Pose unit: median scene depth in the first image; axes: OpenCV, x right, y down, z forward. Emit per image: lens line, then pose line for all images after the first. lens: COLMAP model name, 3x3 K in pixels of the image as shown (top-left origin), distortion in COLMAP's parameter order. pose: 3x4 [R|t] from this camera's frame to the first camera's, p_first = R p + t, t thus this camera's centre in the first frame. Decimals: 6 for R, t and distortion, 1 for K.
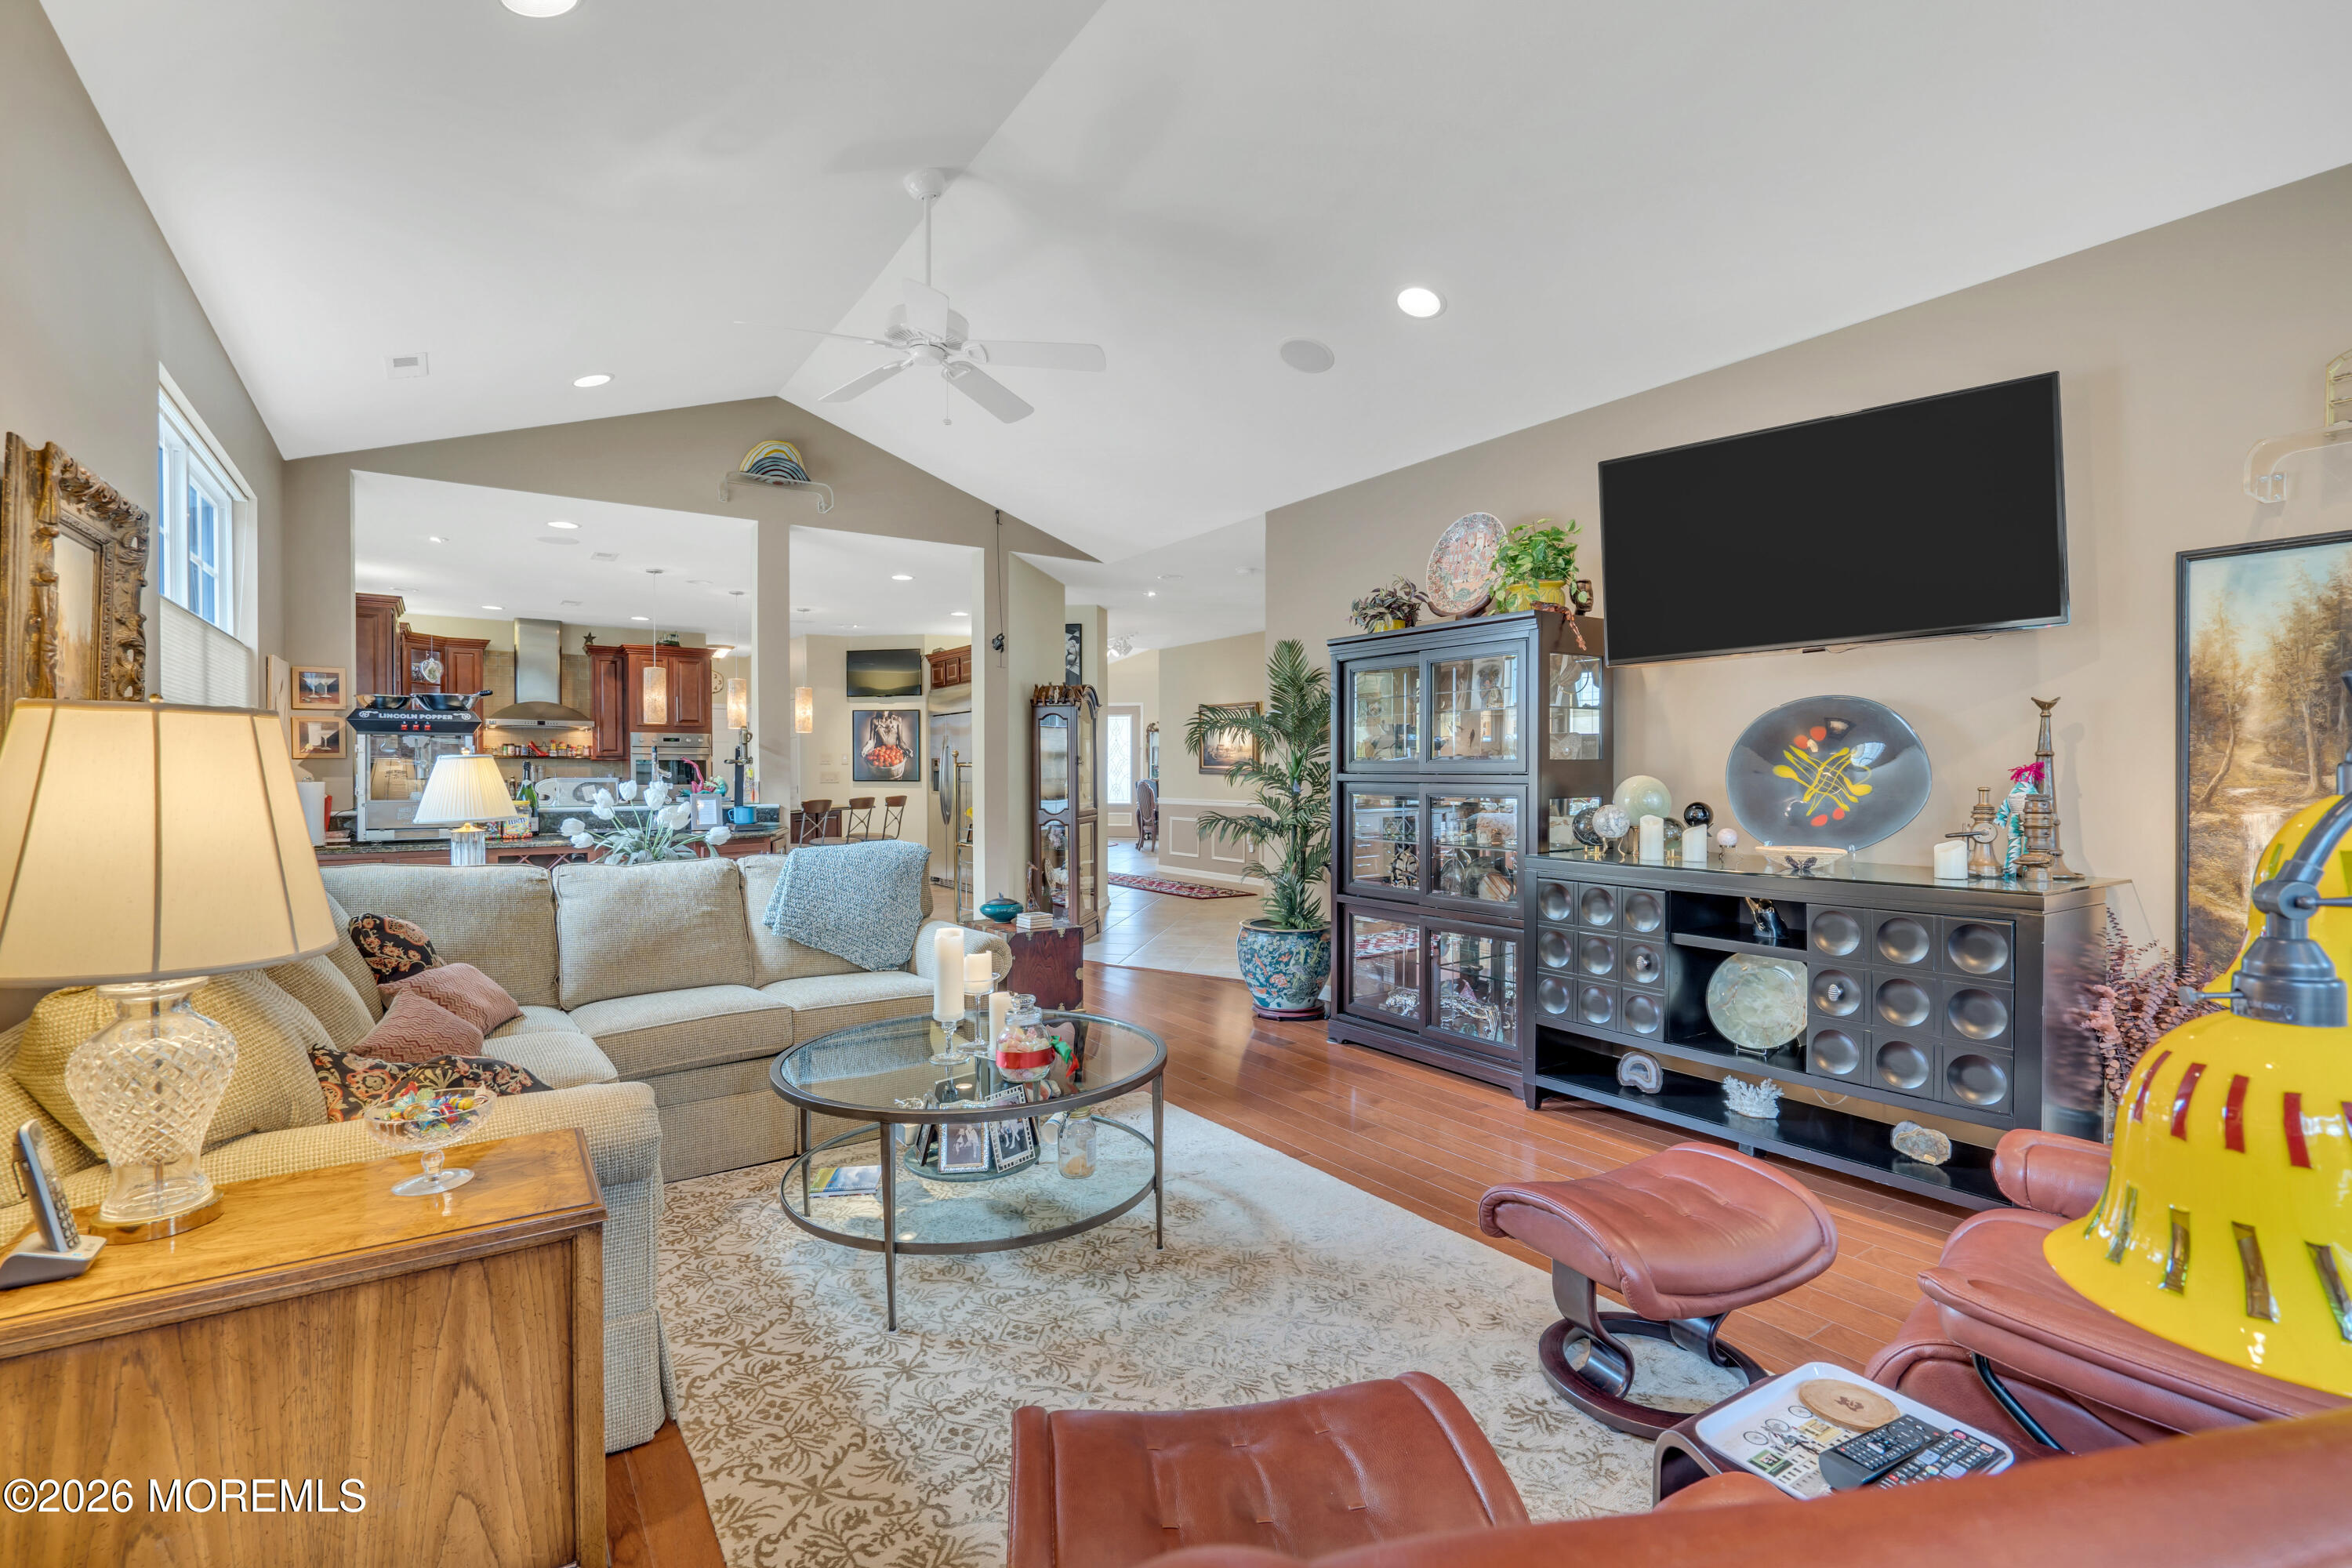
lens RADIAL K [[1071.2, 0, 1168.9], [0, 1071.2, 782.0], [0, 0, 1]] dist [0.000633, 0.000443]
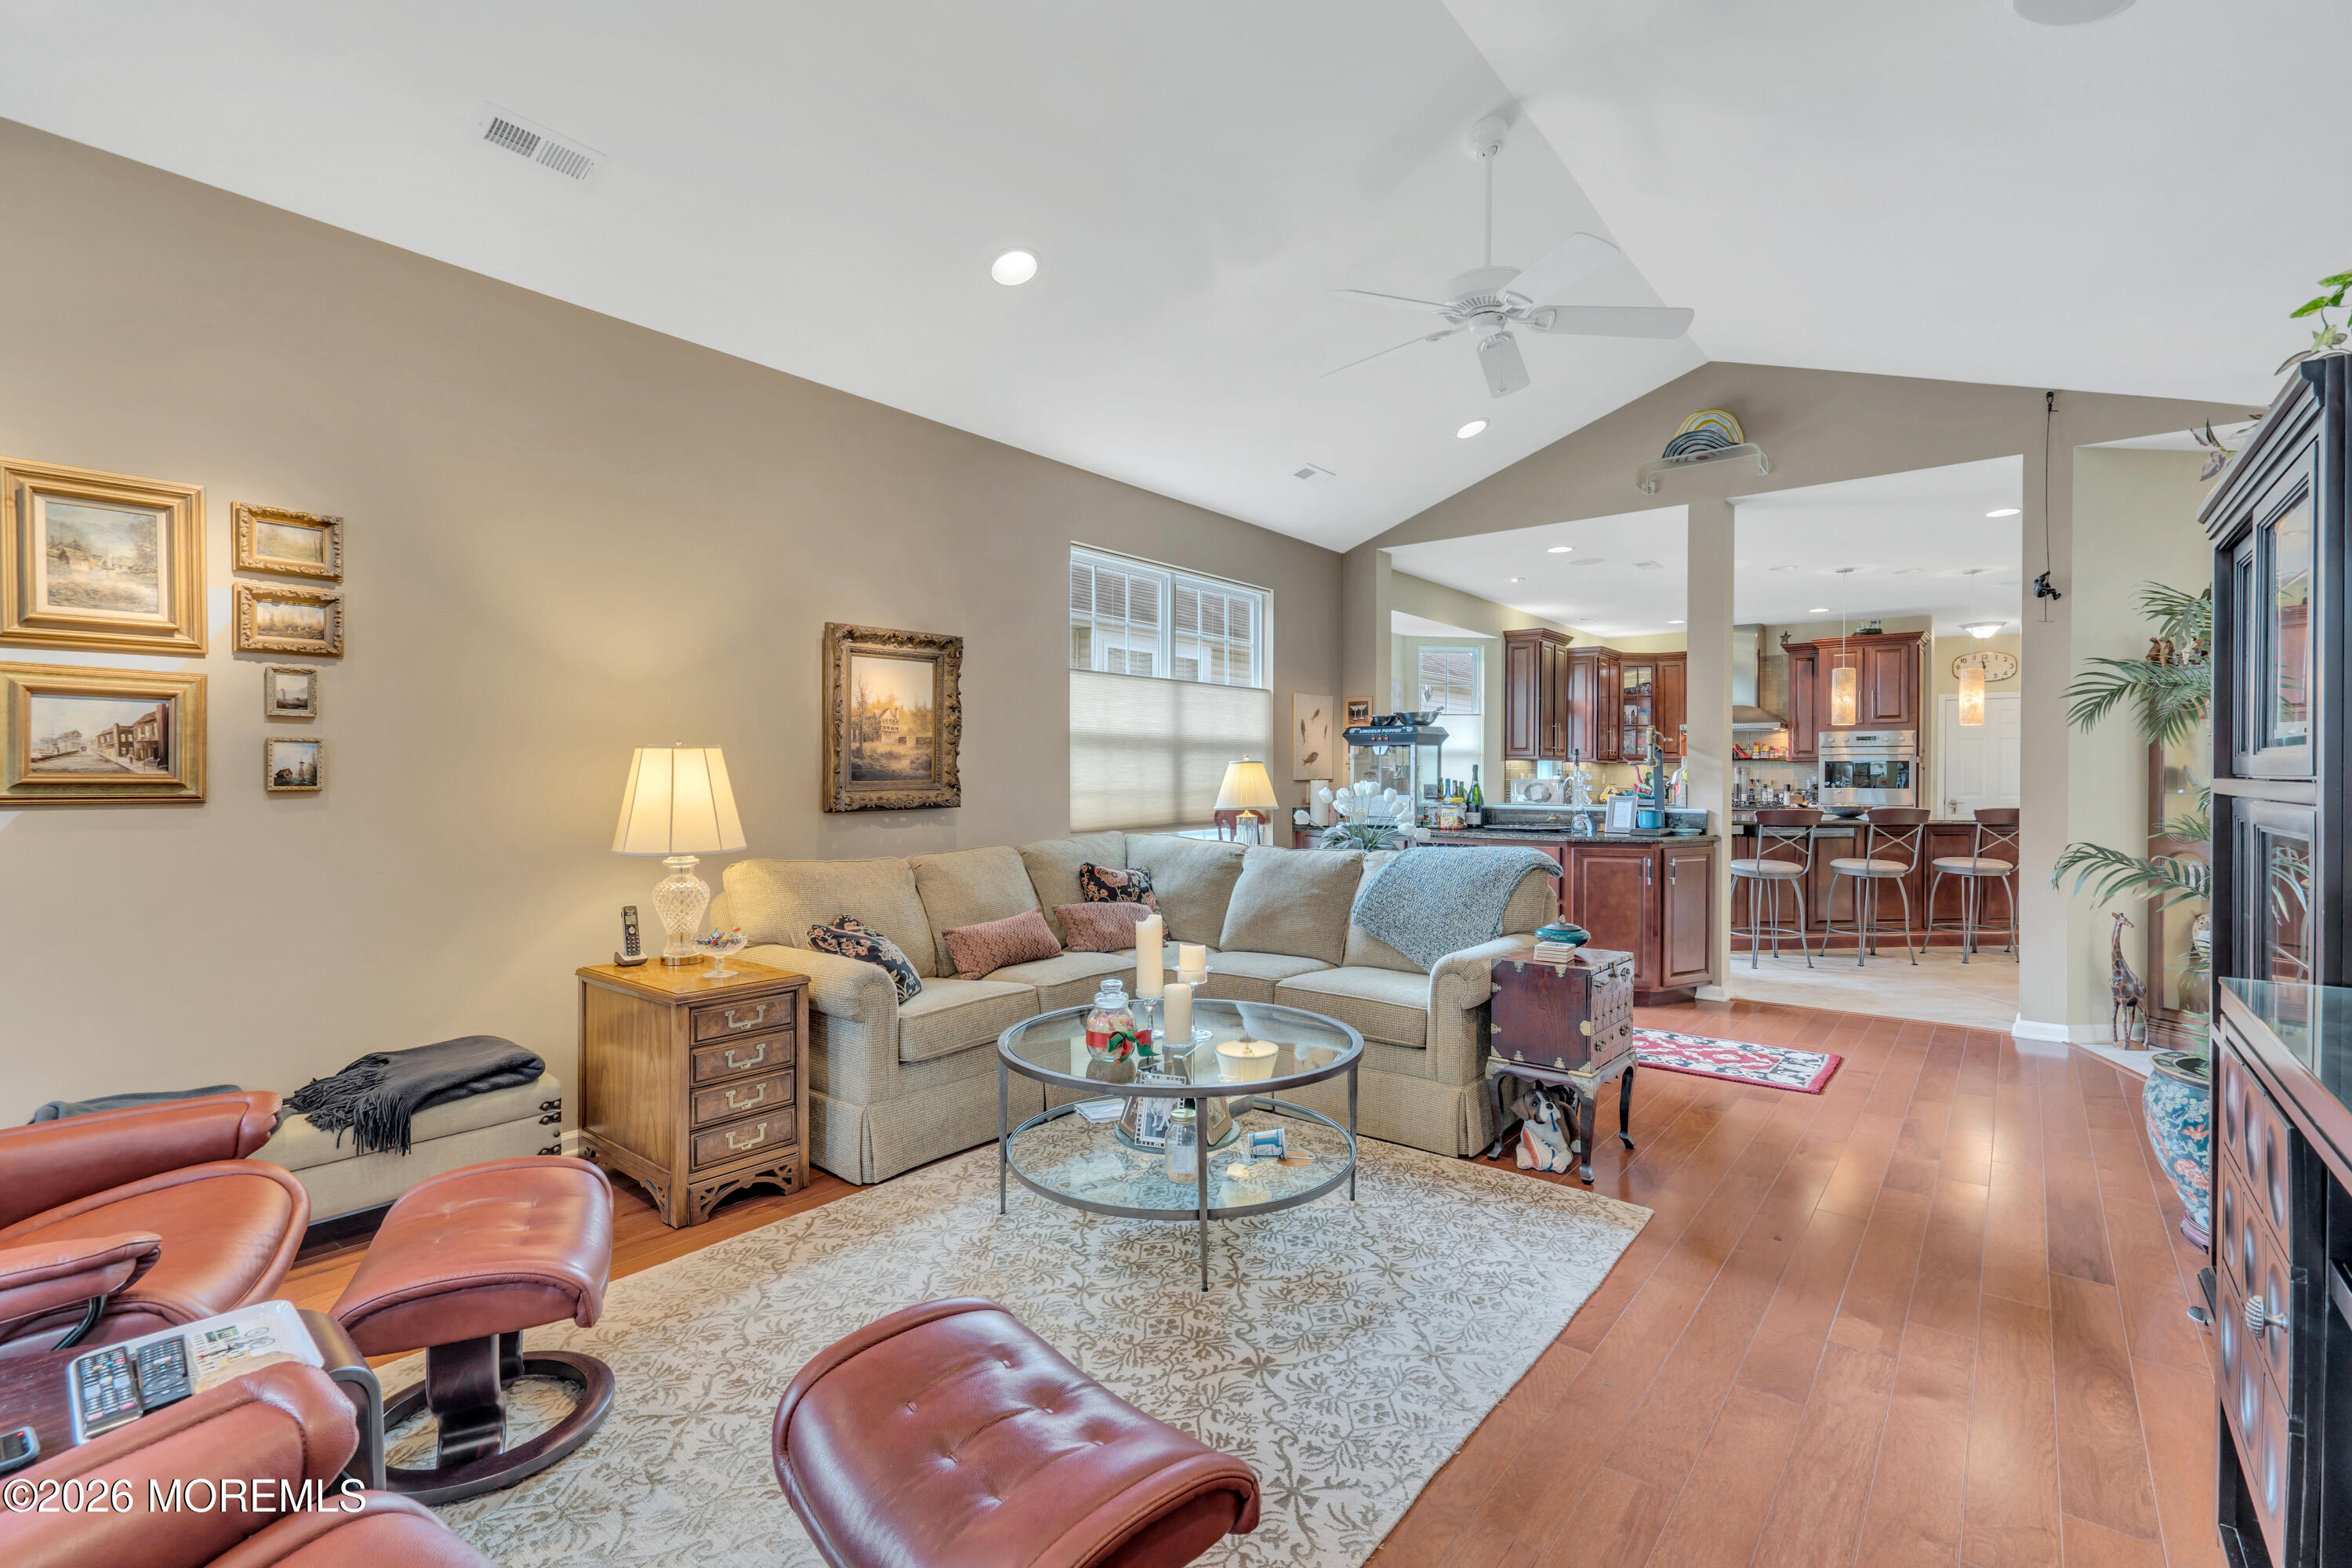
lens RADIAL K [[1067.3, 0, 1177.6], [0, 1067.3, 781.8], [0, 0, 1]] dist [-0.003901, 0.004010]
pose [[0.300297, 0.008887, -0.953804, 0.225995], [-0.010746, 0.999925, 0.005933, -0.002200], [0.953785, 0.008468, 0.300370, 0.183926]]
